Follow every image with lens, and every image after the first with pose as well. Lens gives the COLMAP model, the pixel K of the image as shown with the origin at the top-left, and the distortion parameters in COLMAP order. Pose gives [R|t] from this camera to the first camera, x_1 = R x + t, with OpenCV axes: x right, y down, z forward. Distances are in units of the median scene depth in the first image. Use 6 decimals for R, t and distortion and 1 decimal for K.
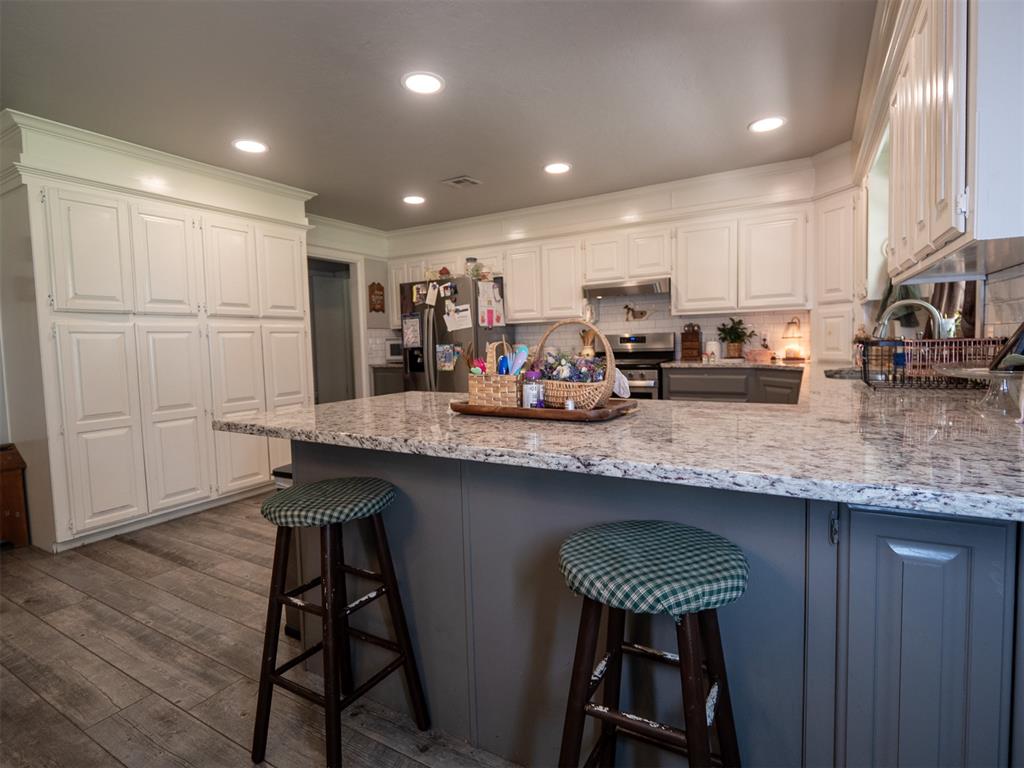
lens RADIAL K [[505.7, 0, 522.6], [0, 505.7, 368.6], [0, 0, 1]] dist [-0.015238, 0.000291]
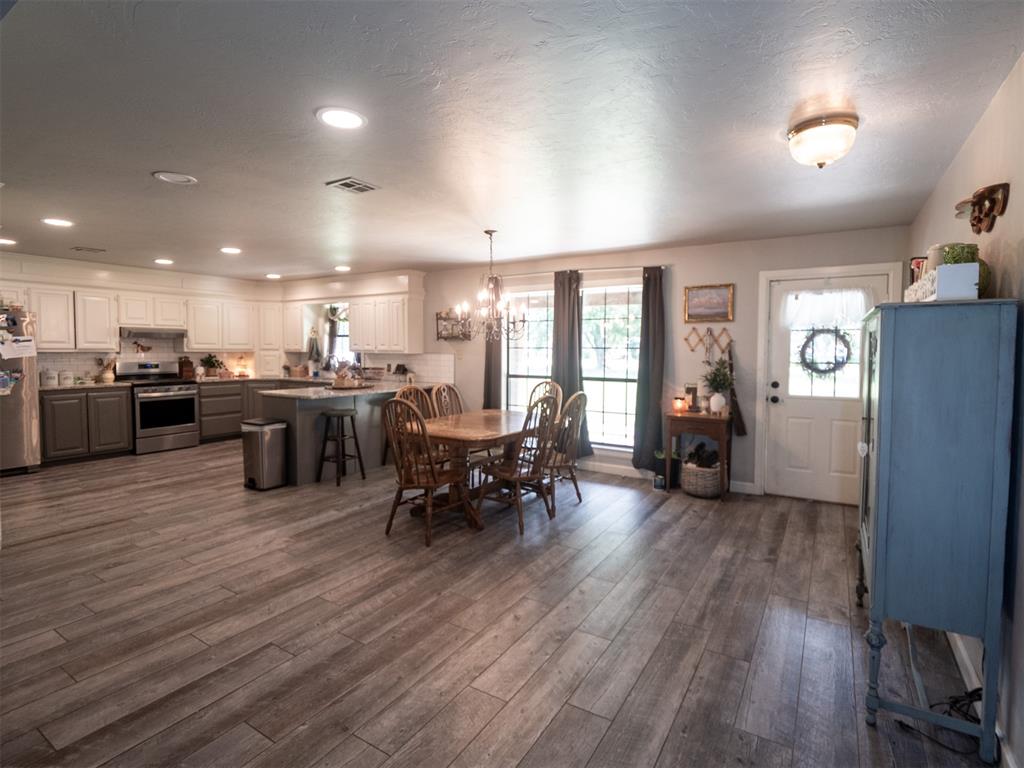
lens RADIAL K [[508.5, 0, 530.3], [0, 508.5, 374.0], [0, 0, 1]] dist [-0.019911, -0.000277]
pose [[0.023186, -0.020230, 0.999526, -1.334815], [0.046855, 0.998719, 0.019127, -0.010664], [-0.998633, 0.046389, 0.024104, -0.167402]]
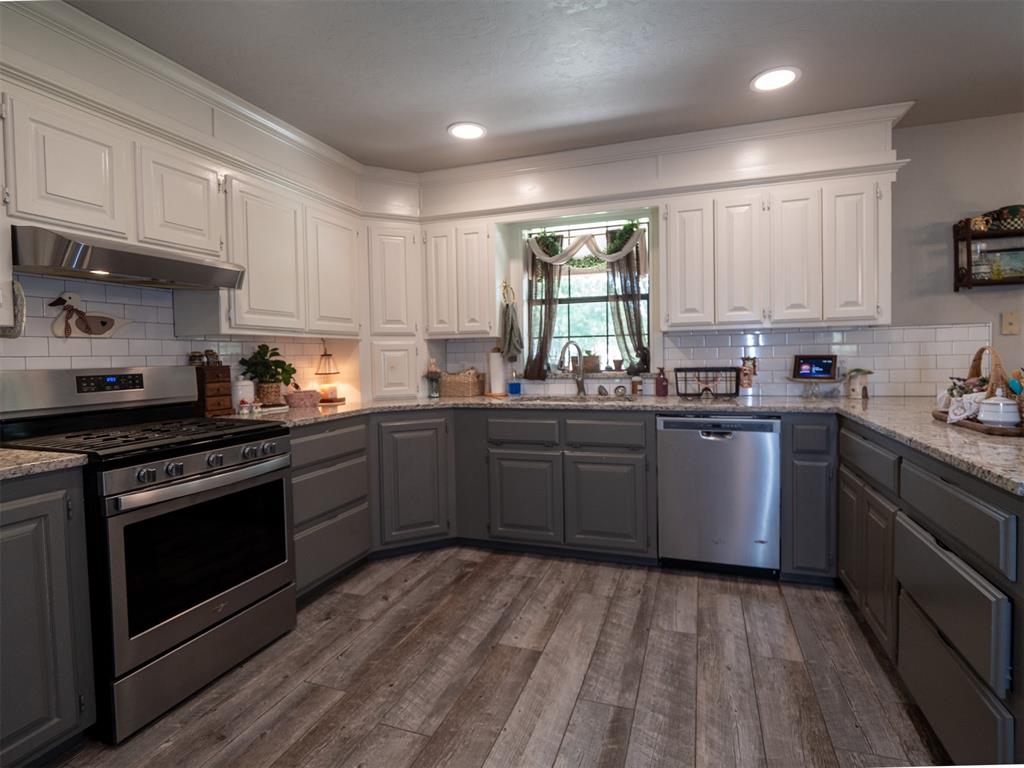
lens RADIAL K [[520.7, 0, 528.9], [0, 520.7, 374.1], [0, 0, 1]] dist [-0.017761, 0.000294]
pose [[-0.192691, -0.002035, 0.981257, -0.306352], [0.078441, 0.996766, 0.017471, -0.047106], [-0.978119, 0.080337, -0.191908, 0.795674]]
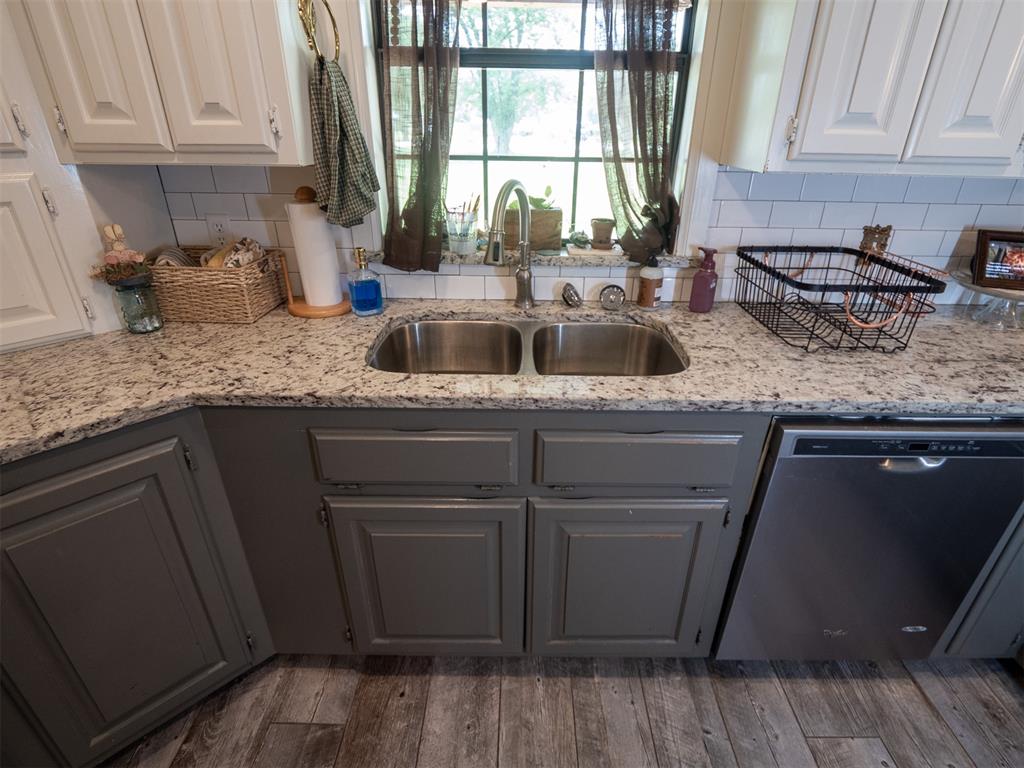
lens RADIAL K [[505.7, 0, 522.6], [0, 505.7, 368.6], [0, 0, 1]] dist [-0.015238, 0.000291]
pose [[-0.492968, -0.363018, 0.790696, 0.177013], [0.048043, 0.896052, 0.441341, -0.108930], [-0.868720, 0.255554, -0.424284, 0.725165]]
